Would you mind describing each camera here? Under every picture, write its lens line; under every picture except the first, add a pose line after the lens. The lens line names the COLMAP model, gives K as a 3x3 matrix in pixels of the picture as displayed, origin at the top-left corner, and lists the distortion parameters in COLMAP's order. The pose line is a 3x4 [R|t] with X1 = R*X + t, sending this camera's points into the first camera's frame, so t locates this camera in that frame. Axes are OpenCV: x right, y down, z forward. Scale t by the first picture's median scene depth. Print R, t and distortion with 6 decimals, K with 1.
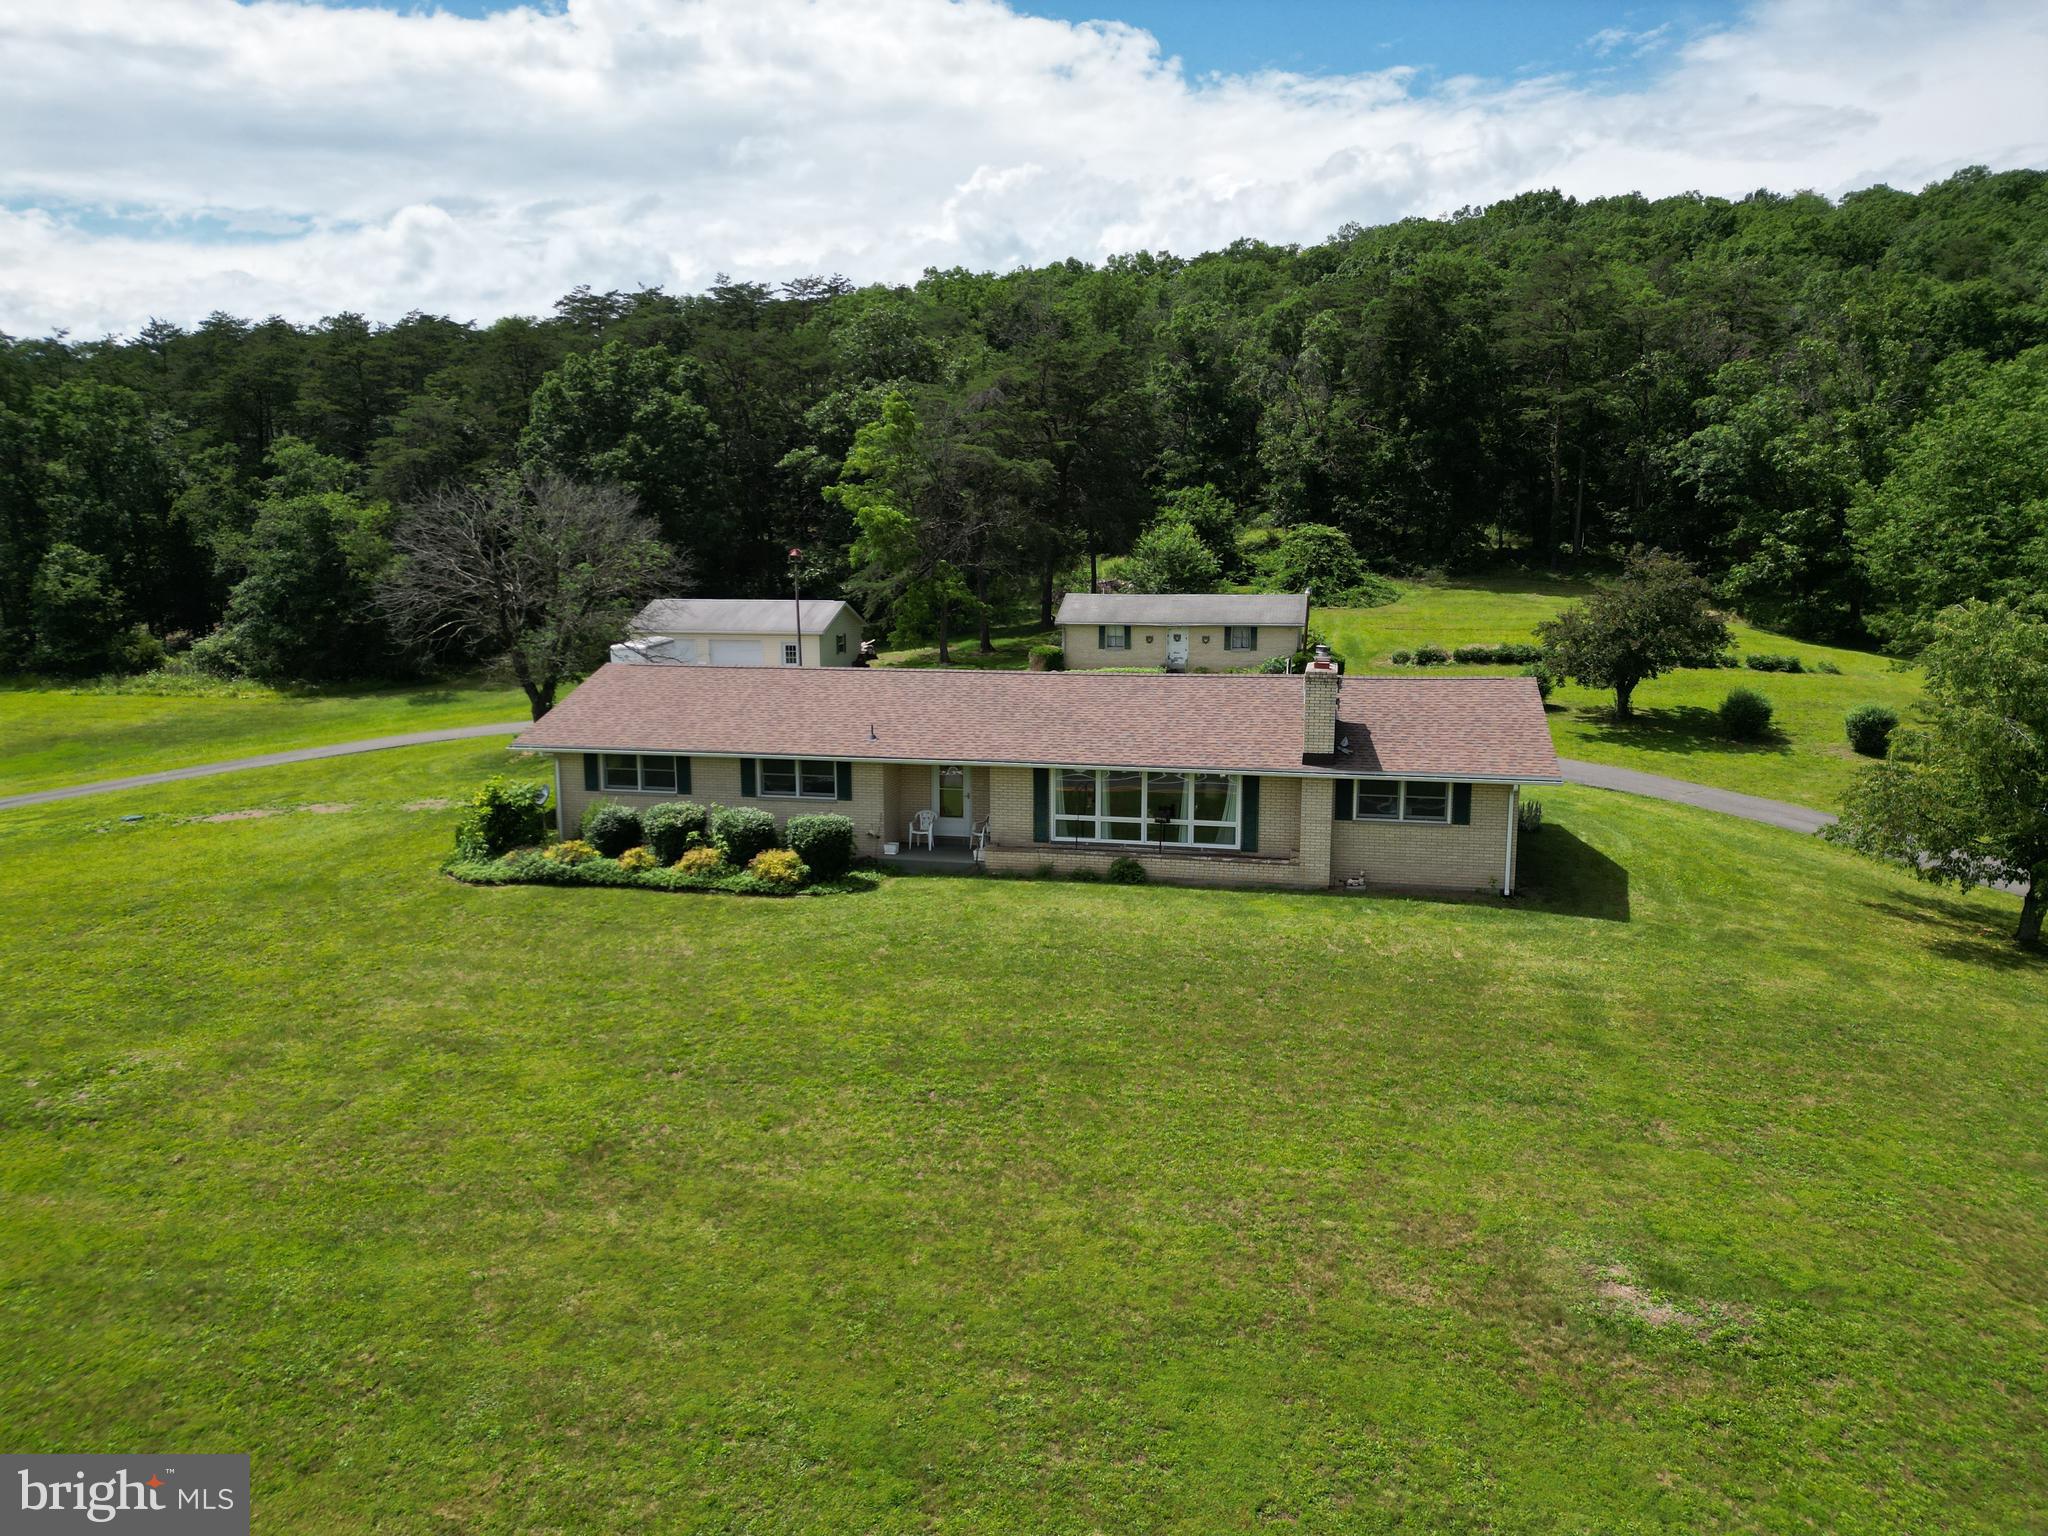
lens RADIAL K [[1423.7, 0, 1015.9], [0, 1423.7, 779.2], [0, 0, 1]] dist [0.075919, -0.081140]
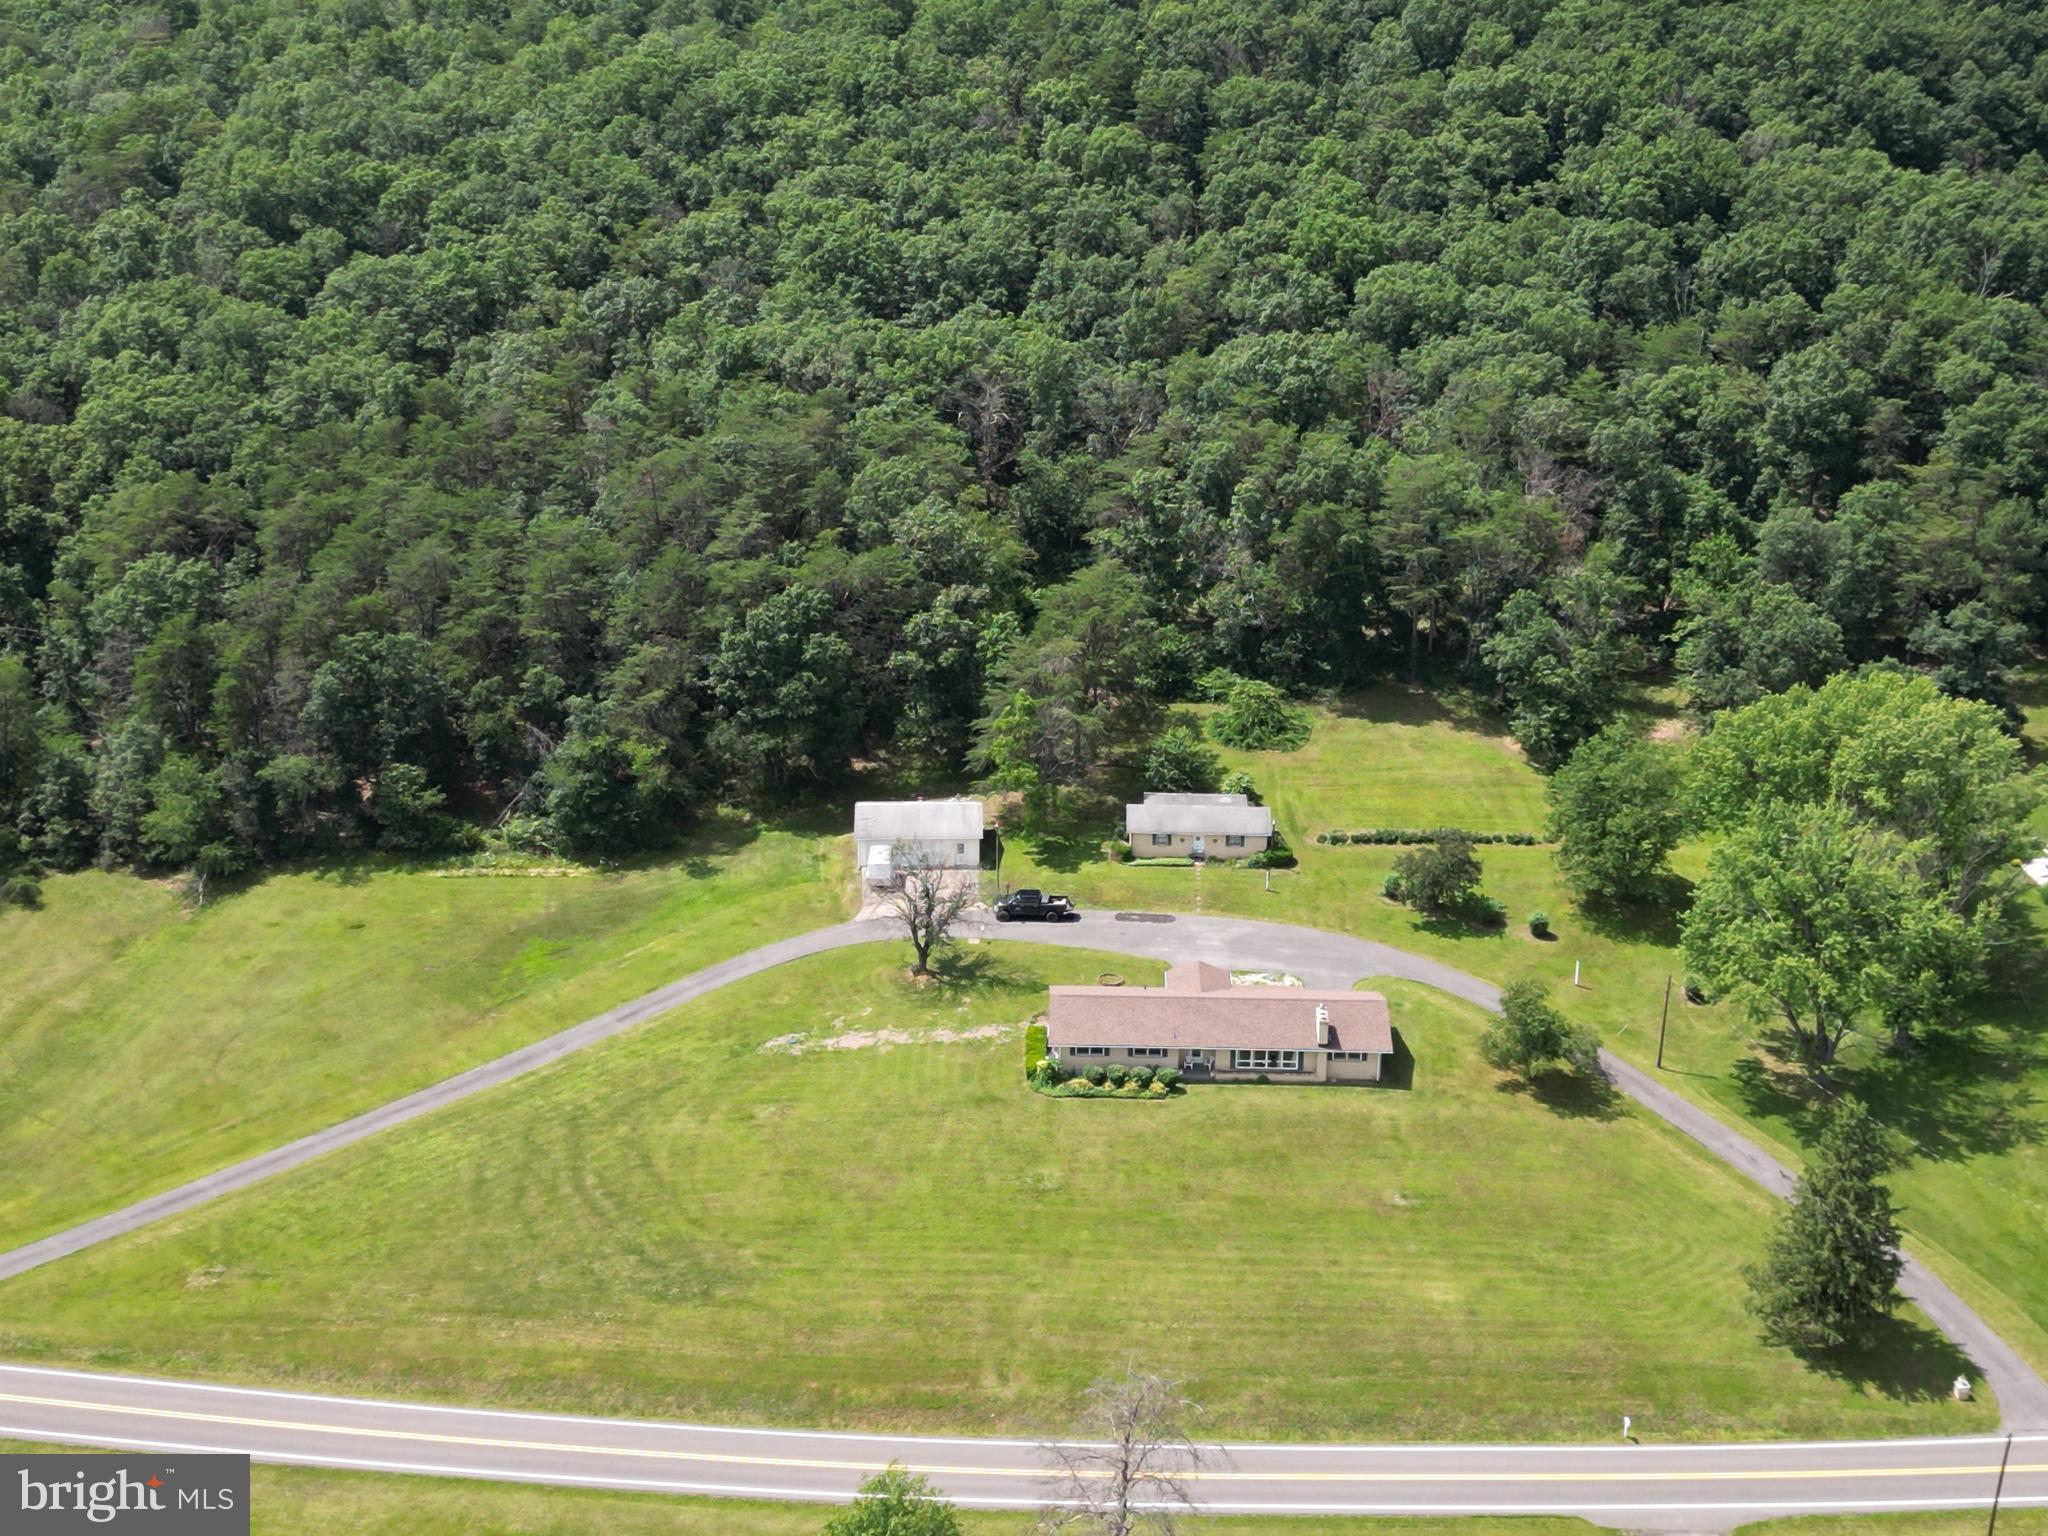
lens RADIAL K [[2825.4, 0, 993.6], [0, 2825.4, 768.4], [0, 0, 1]] dist [0.251661, -1.338454]
pose [[0.981282, -0.064446, 0.181473, -1.564134], [0.027040, 0.979116, 0.201495, -1.846081], [-0.190669, -0.192816, 0.962532, -4.684780]]
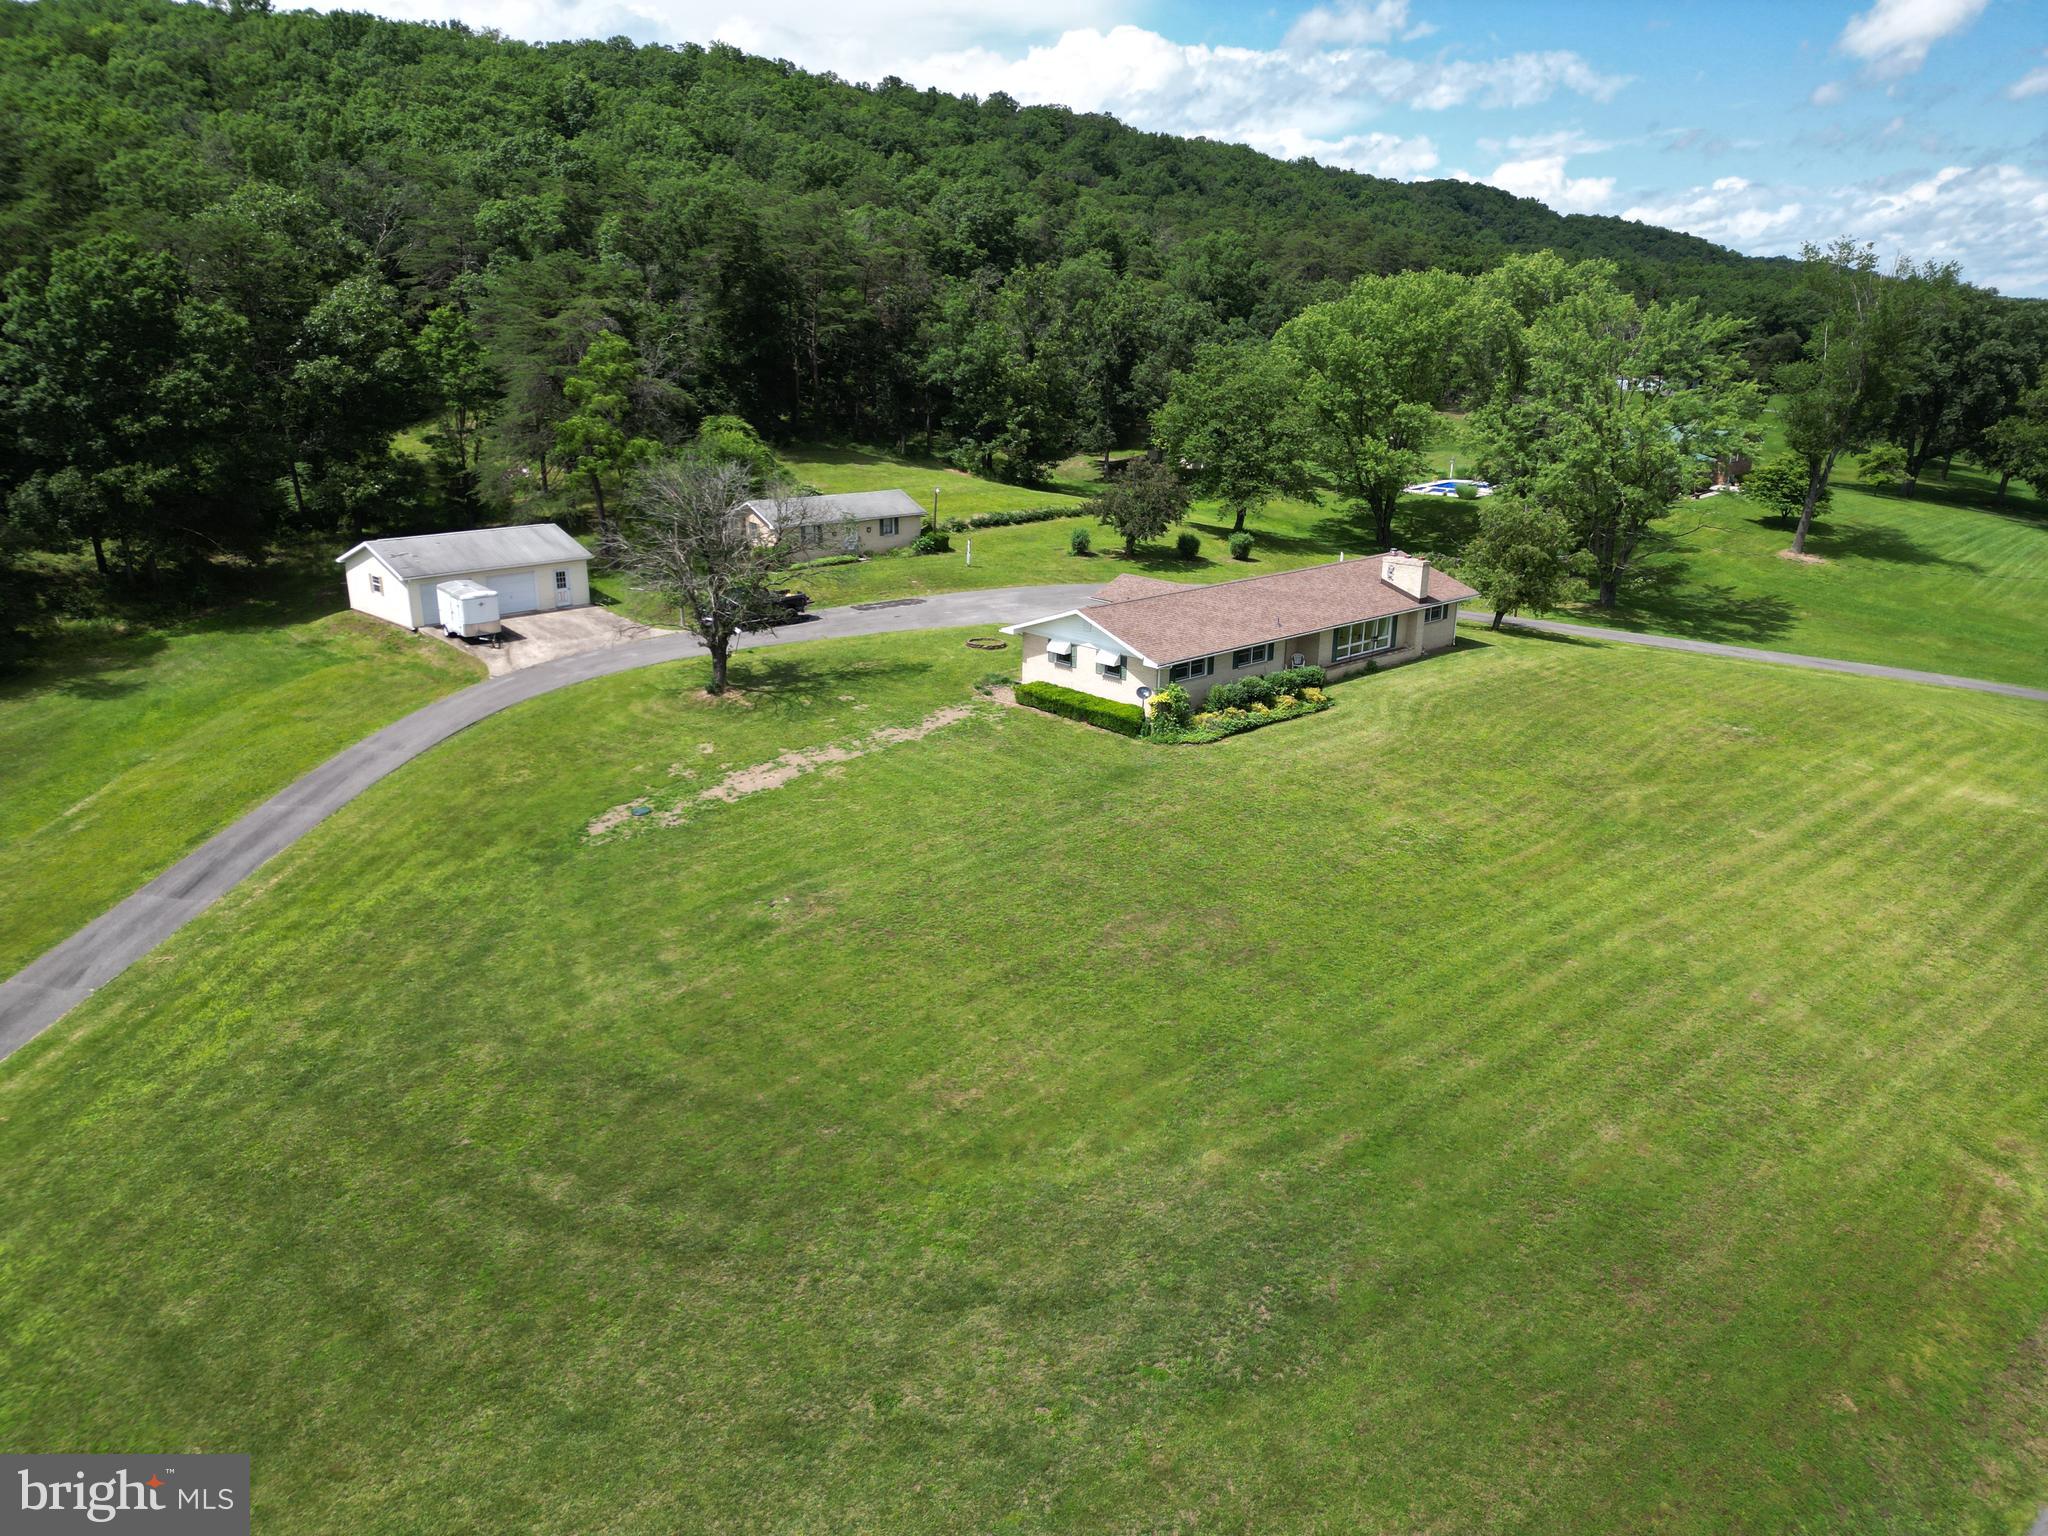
lens RADIAL K [[1423.7, 0, 1015.9], [0, 1423.7, 779.2], [0, 0, 1]] dist [0.075919, -0.081140]
pose [[0.572249, -0.243500, 0.783096, -1.901786], [0.125629, 0.969660, 0.209707, -0.281985], [-0.810400, -0.021625, 0.585478, 0.170894]]
